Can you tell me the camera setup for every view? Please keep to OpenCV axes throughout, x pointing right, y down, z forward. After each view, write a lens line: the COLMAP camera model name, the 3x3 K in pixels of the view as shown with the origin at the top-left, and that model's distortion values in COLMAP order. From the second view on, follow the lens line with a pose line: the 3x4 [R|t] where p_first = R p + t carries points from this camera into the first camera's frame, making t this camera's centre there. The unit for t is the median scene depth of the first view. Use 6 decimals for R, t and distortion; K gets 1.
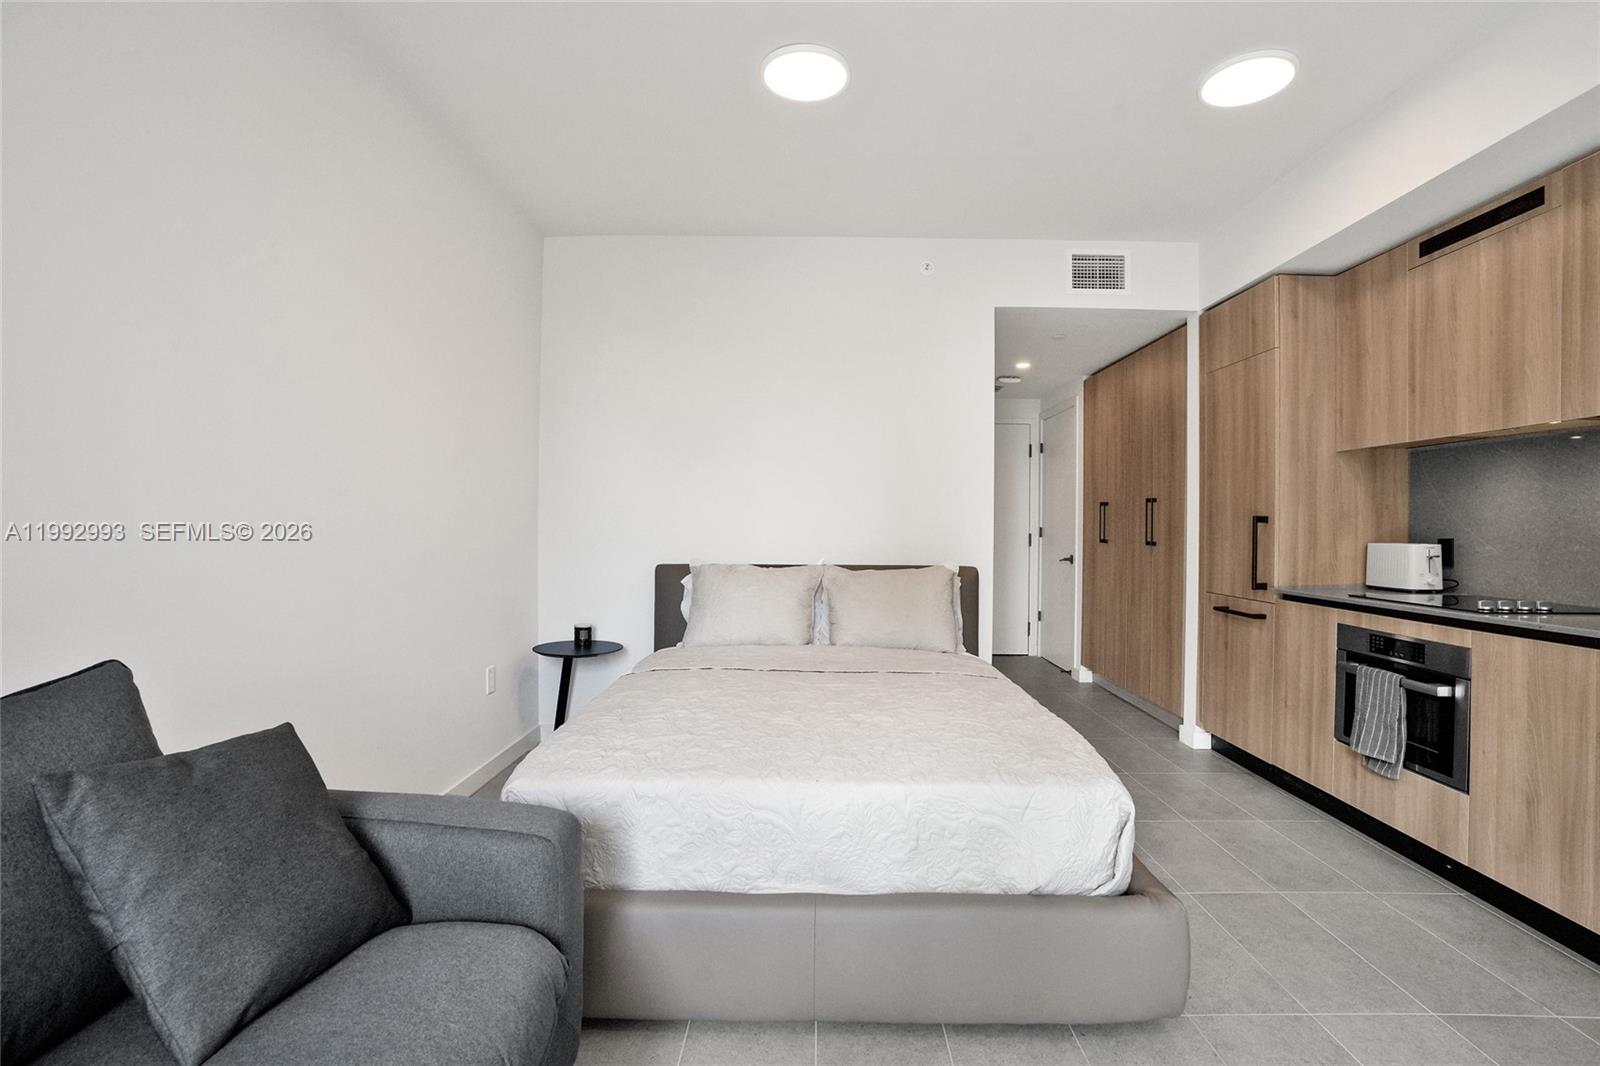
lens RADIAL K [[741.6, 0, 810.3], [0, 741.6, 527.6], [0, 0, 1]] dist [-0.067324, 0.026370]
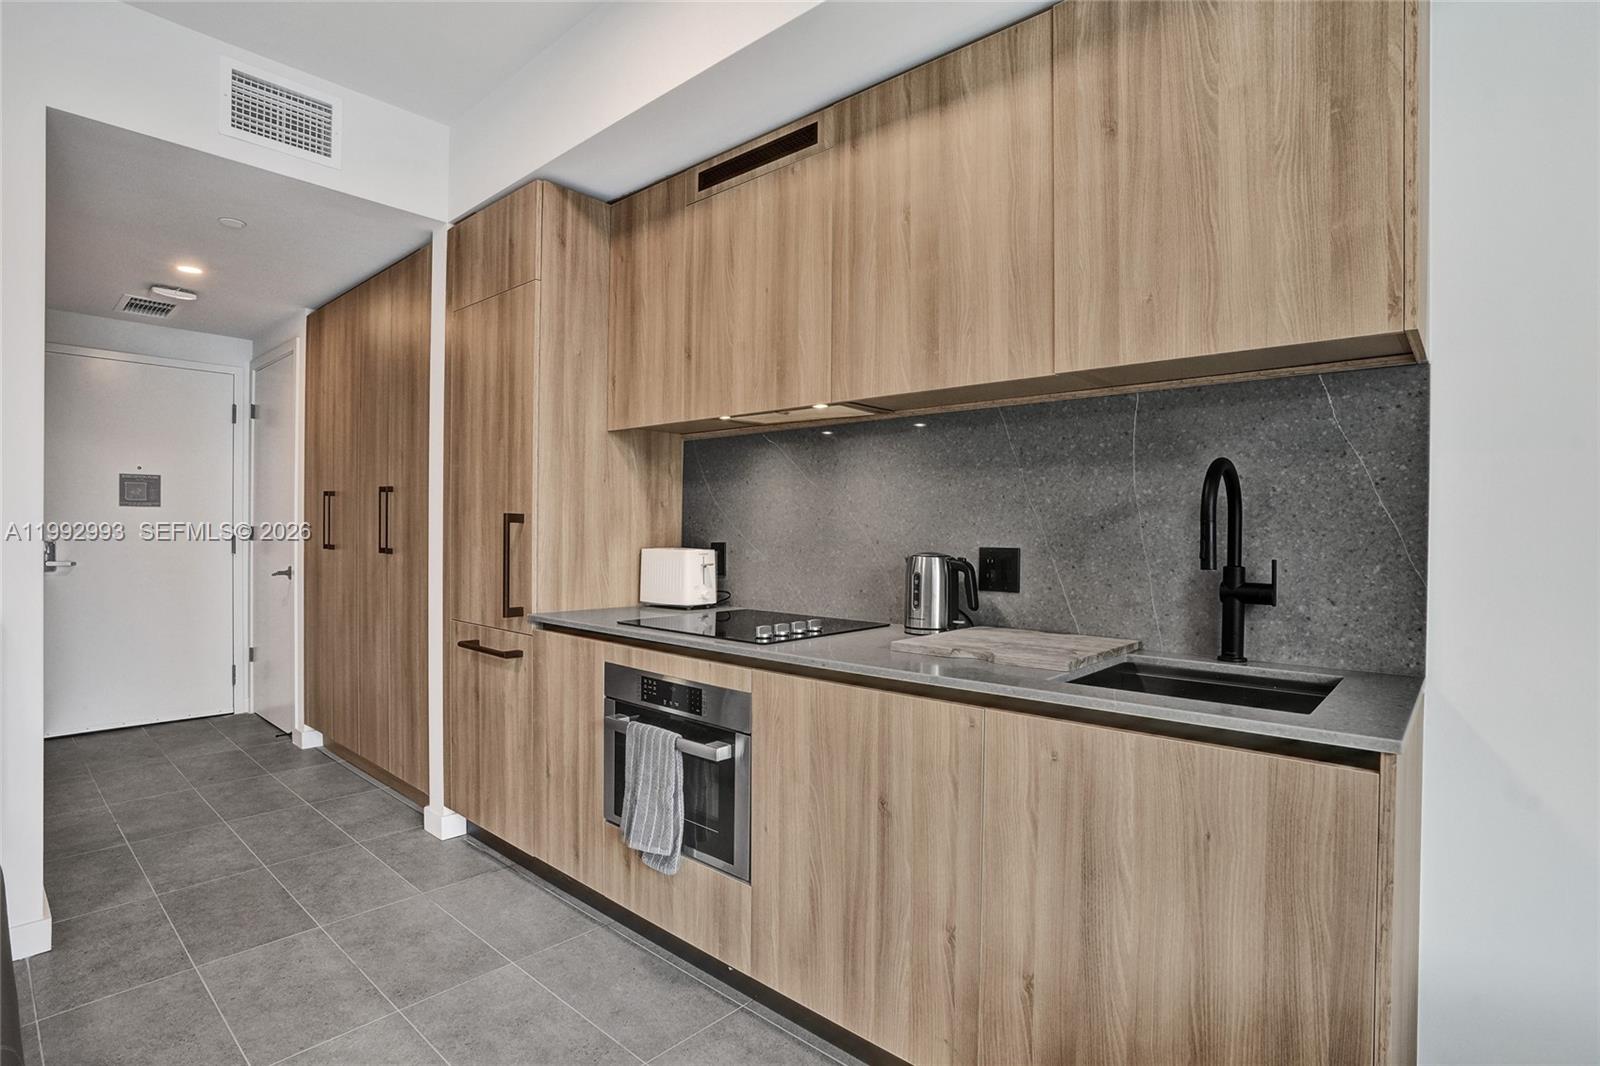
lens RADIAL K [[781.8, 0, 810.6], [0, 781.8, 537.0], [0, 0, 1]] dist [-0.063631, 0.031269]
pose [[0.653581, -0.009423, 0.756798, 0.257441], [-0.002931, 0.999883, 0.014981, -0.005401], [-0.756851, -0.012010, 0.653477, 0.309385]]
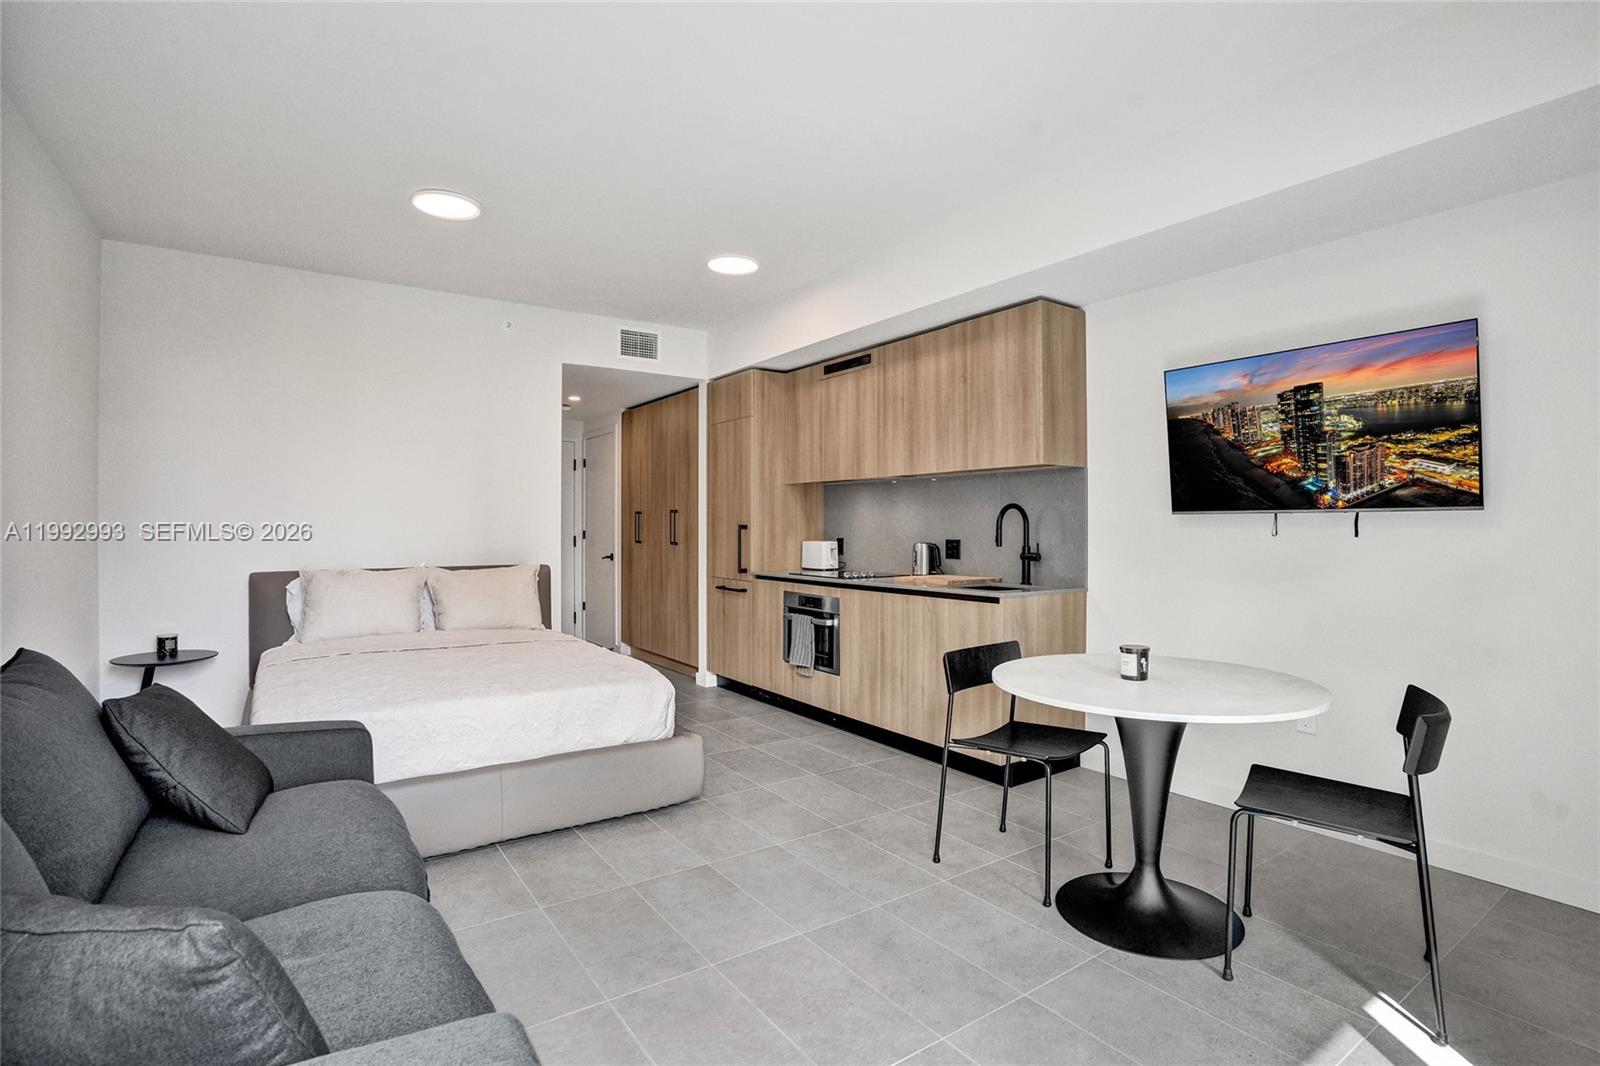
lens RADIAL K [[763.5, 0, 805.3], [0, 763.5, 544.8], [0, 0, 1]] dist [-0.067009, 0.028863]
pose [[0.816344, -0.019489, 0.577237, -0.220838], [0.005560, 0.999649, 0.025888, -0.016147], [-0.577539, -0.017924, 0.816166, -0.427249]]
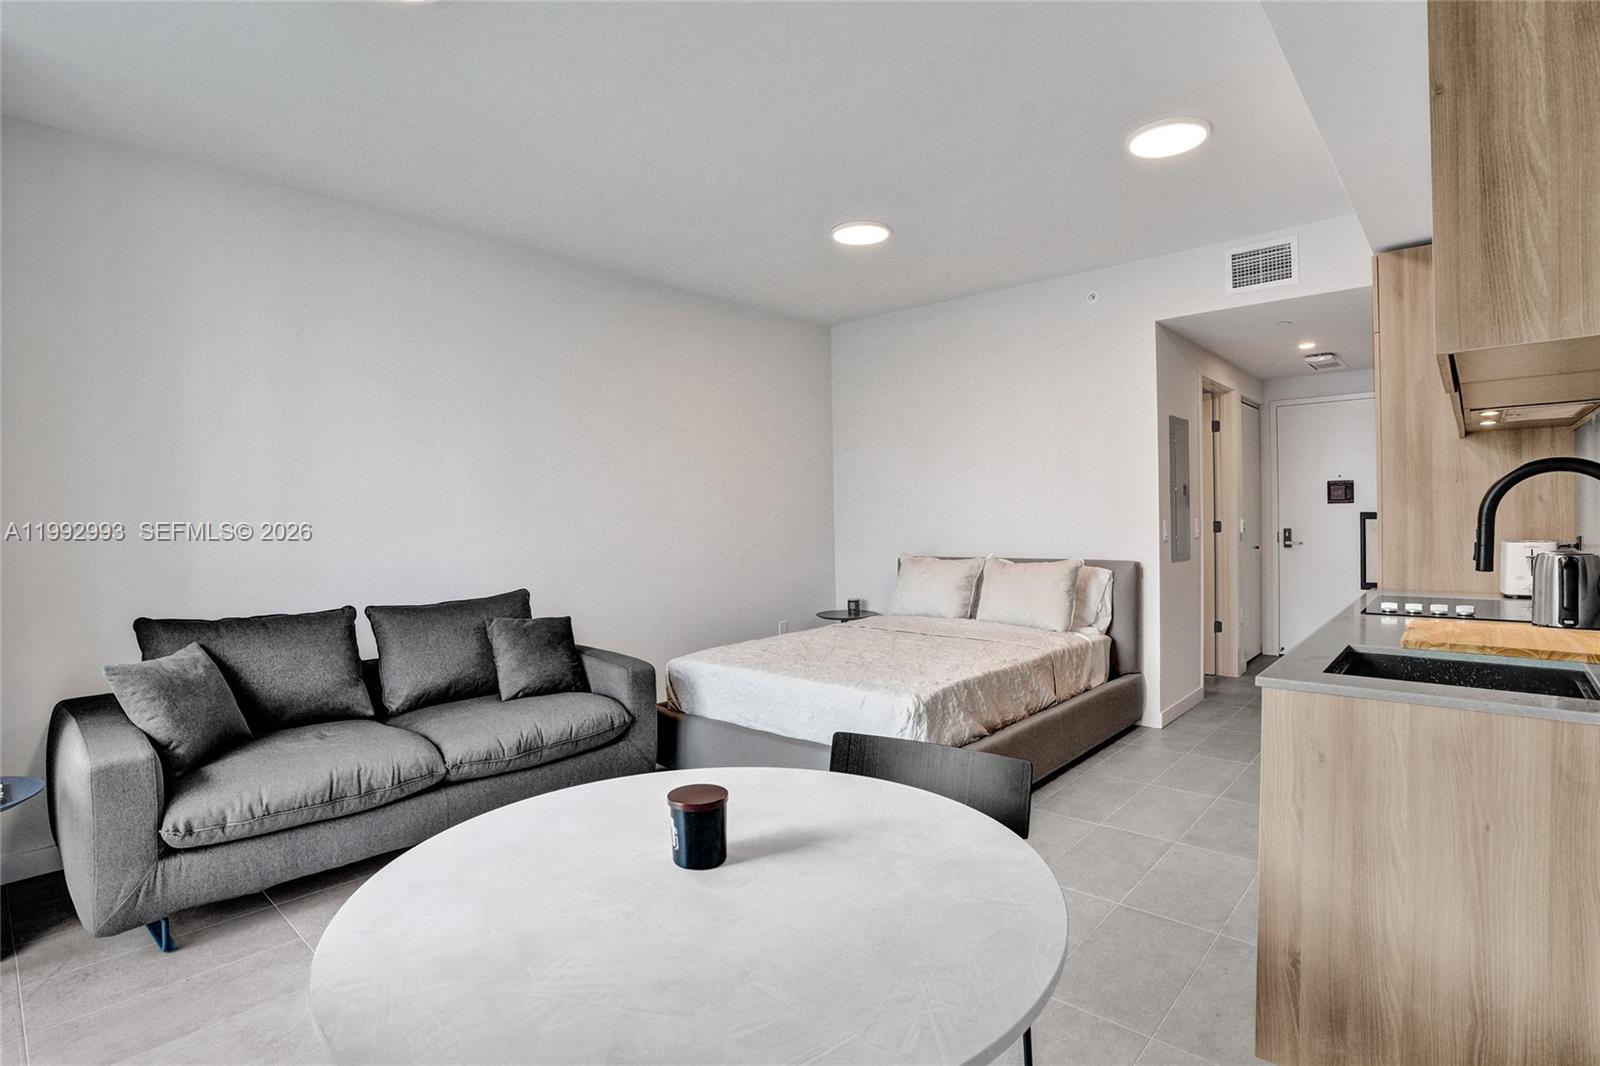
lens RADIAL K [[763.5, 0, 805.3], [0, 763.5, 544.8], [0, 0, 1]] dist [-0.067009, 0.028863]
pose [[0.748613, -0.000025, -0.663007, 0.774661], [0.024957, 0.999292, 0.028142, -0.020811], [0.662538, -0.037614, 0.748084, -0.219306]]
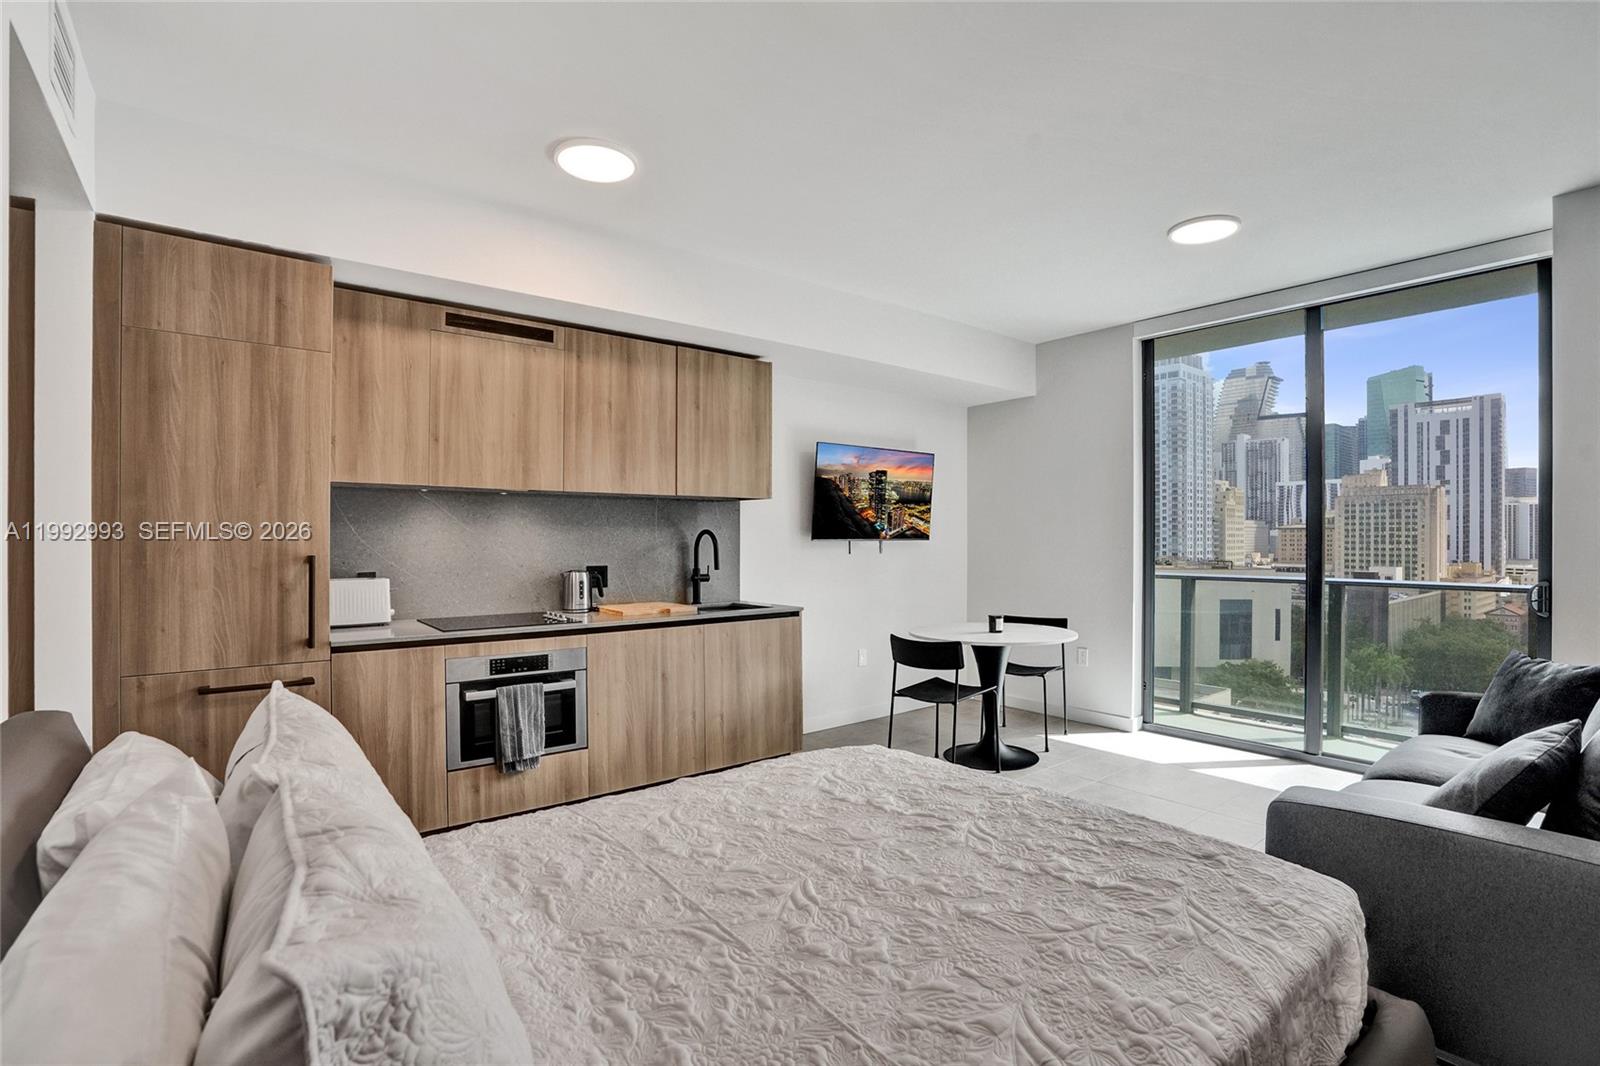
lens RADIAL K [[748.6, 0, 809.2], [0, 748.6, 541.9], [0, 0, 1]] dist [-0.069901, 0.028238]
pose [[-0.634525, -0.011782, 0.772812, -0.376453], [-0.006364, 0.999930, 0.010020, -0.044680], [-0.772876, 0.001440, -0.634555, 1.180541]]
